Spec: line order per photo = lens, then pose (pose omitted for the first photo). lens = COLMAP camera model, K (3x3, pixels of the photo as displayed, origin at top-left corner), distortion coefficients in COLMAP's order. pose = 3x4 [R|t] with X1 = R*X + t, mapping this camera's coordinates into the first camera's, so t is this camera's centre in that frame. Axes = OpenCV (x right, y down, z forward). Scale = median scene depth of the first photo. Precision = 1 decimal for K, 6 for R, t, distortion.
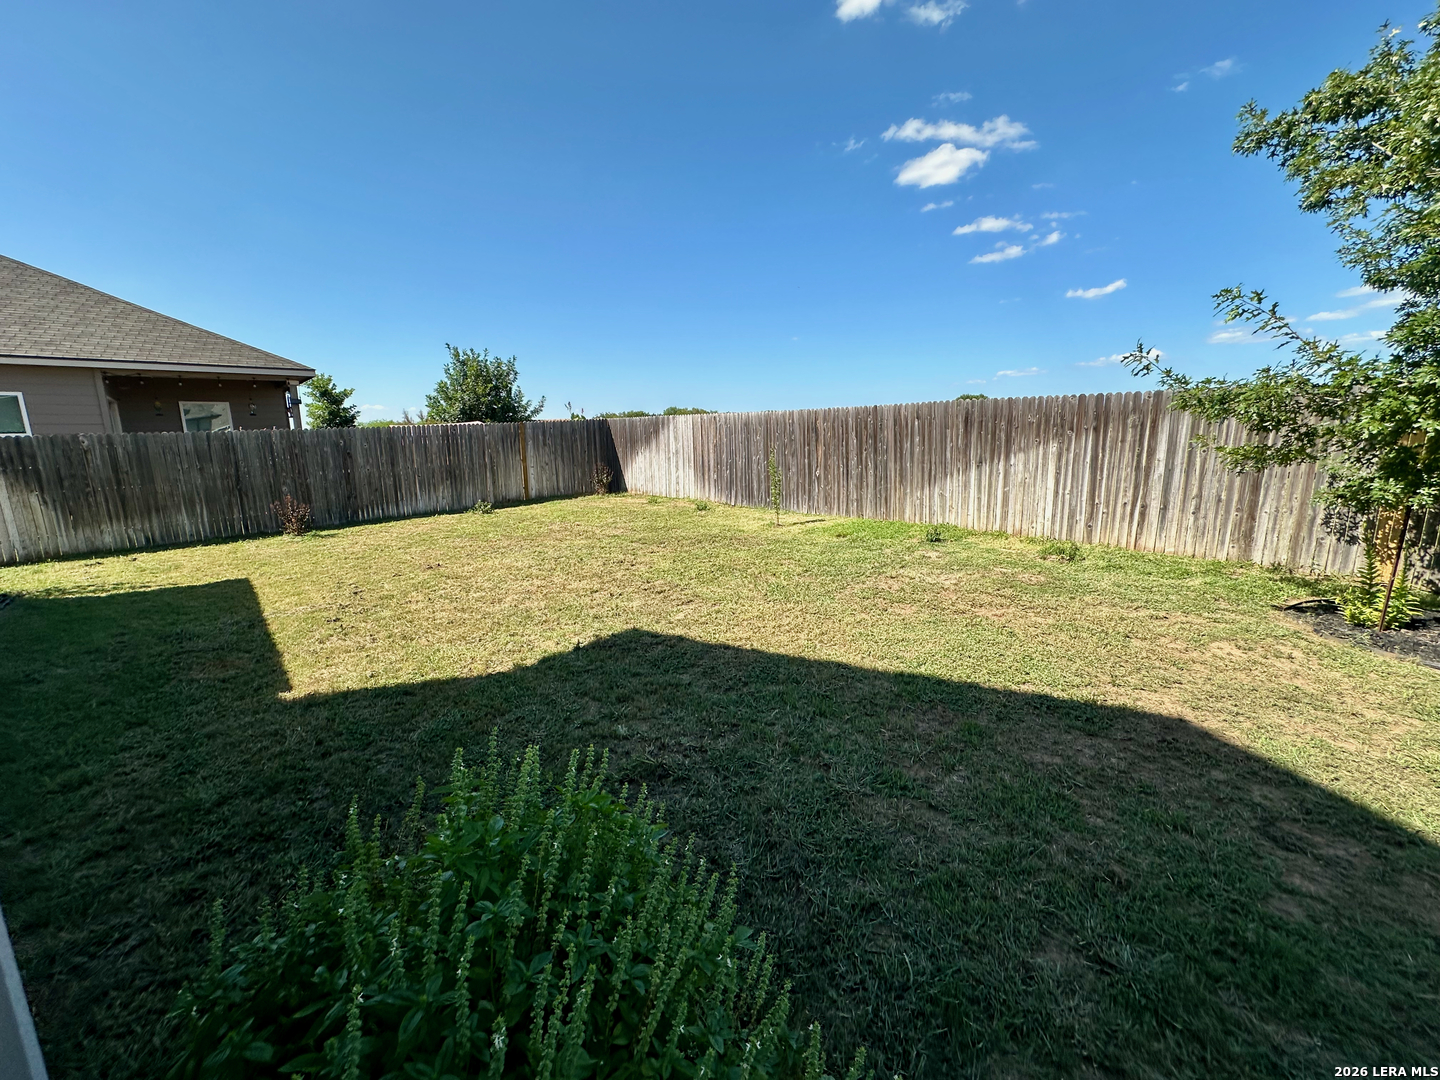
lens RADIAL K [[576.8, 0, 720.9], [0, 576.8, 544.1], [0, 0, 1]] dist [-0.000203, 0.000171]
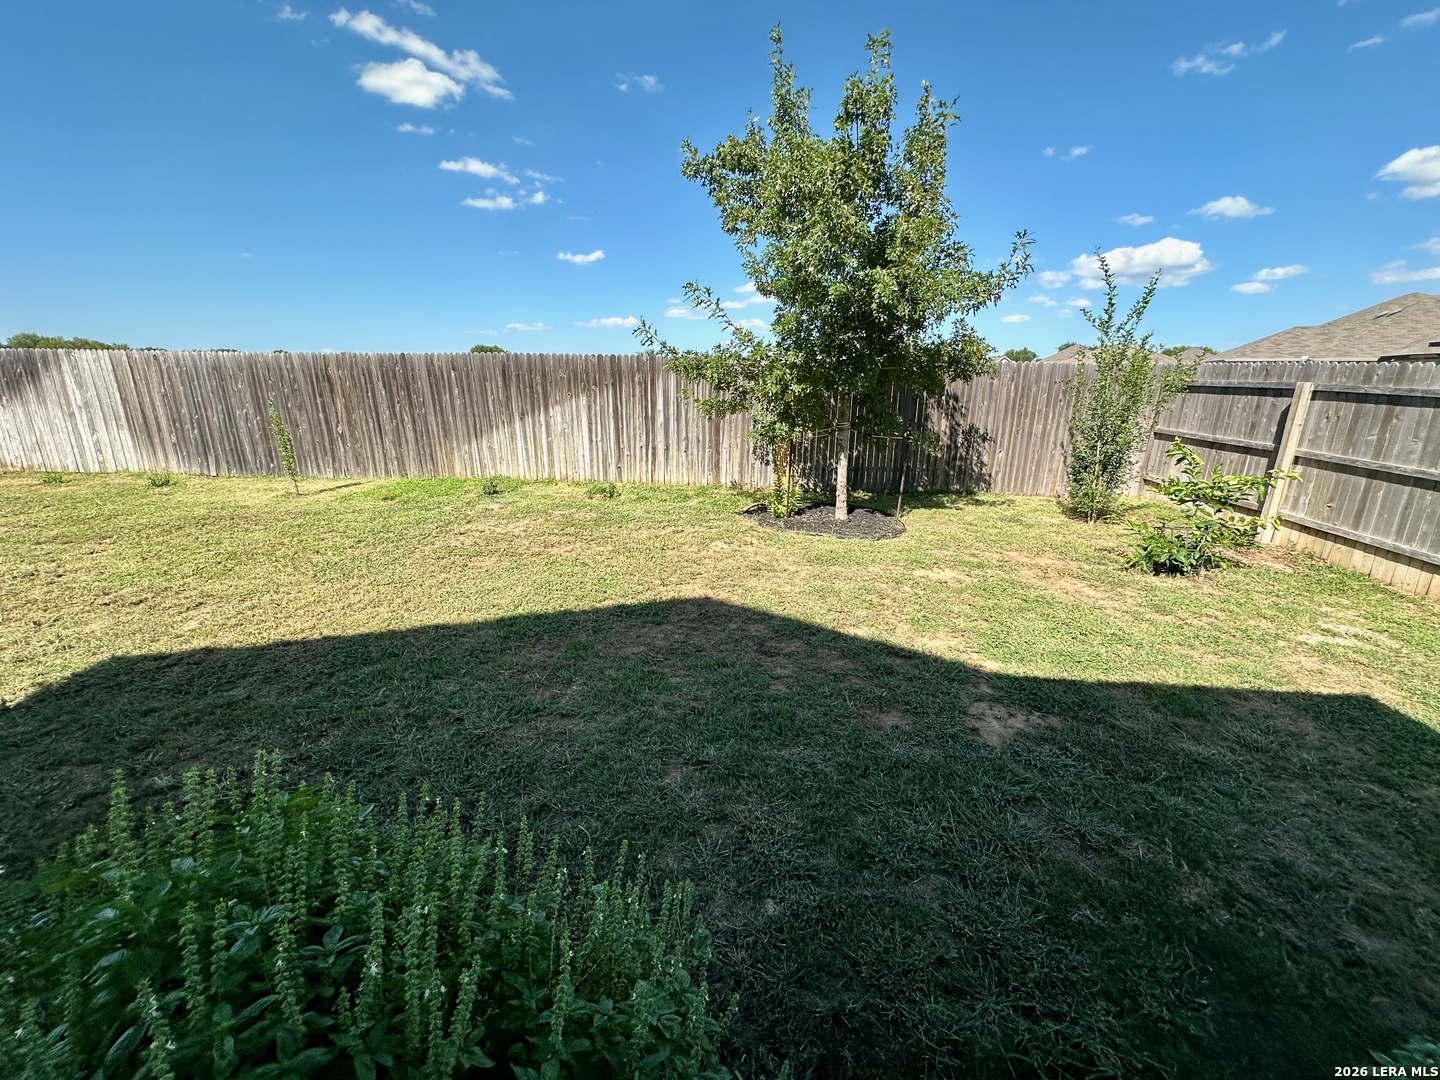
lens RADIAL K [[576.8, 0, 720.9], [0, 576.8, 544.1], [0, 0, 1]] dist [-0.000203, 0.000171]
pose [[0.717308, -0.164626, 0.677028, -0.057923], [0.110027, 0.986258, 0.123245, 0.002437], [-0.688014, -0.013913, 0.725564, -0.024016]]
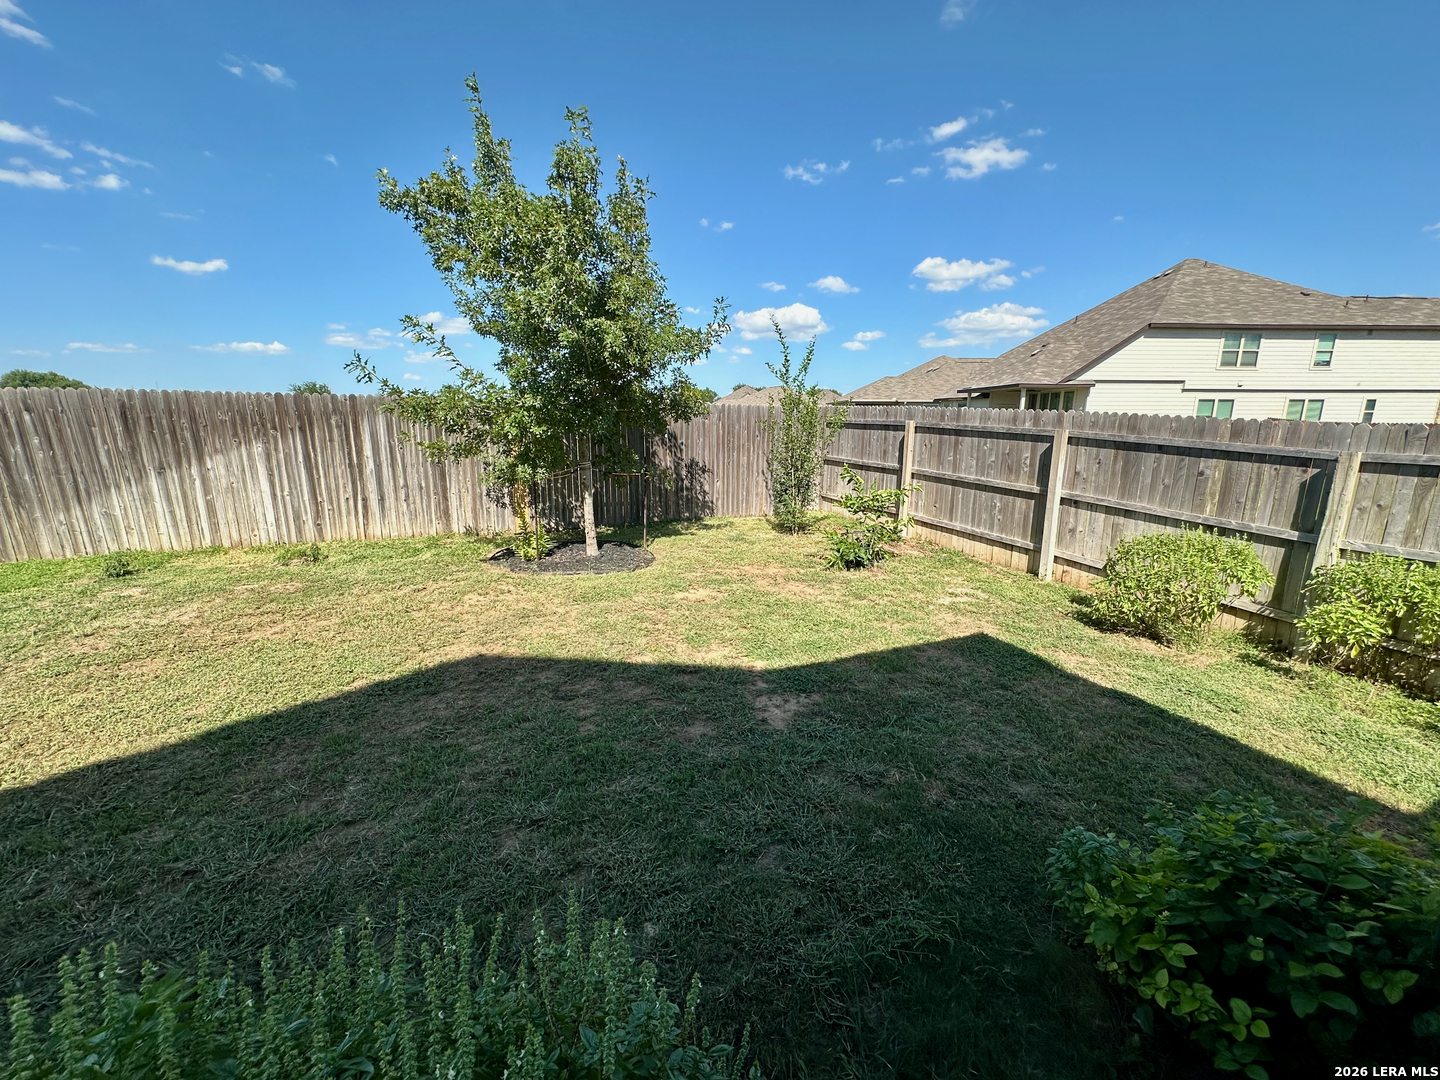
lens RADIAL K [[574.9, 0, 720.1], [0, 574.9, 549.9], [0, 0, 1]] dist [-0.000735, 0.000341]
pose [[0.307904, -0.192684, 0.931702, -0.111641], [0.172817, 0.974314, 0.144385, -0.013794], [-0.935591, 0.116557, 0.333294, 0.009337]]
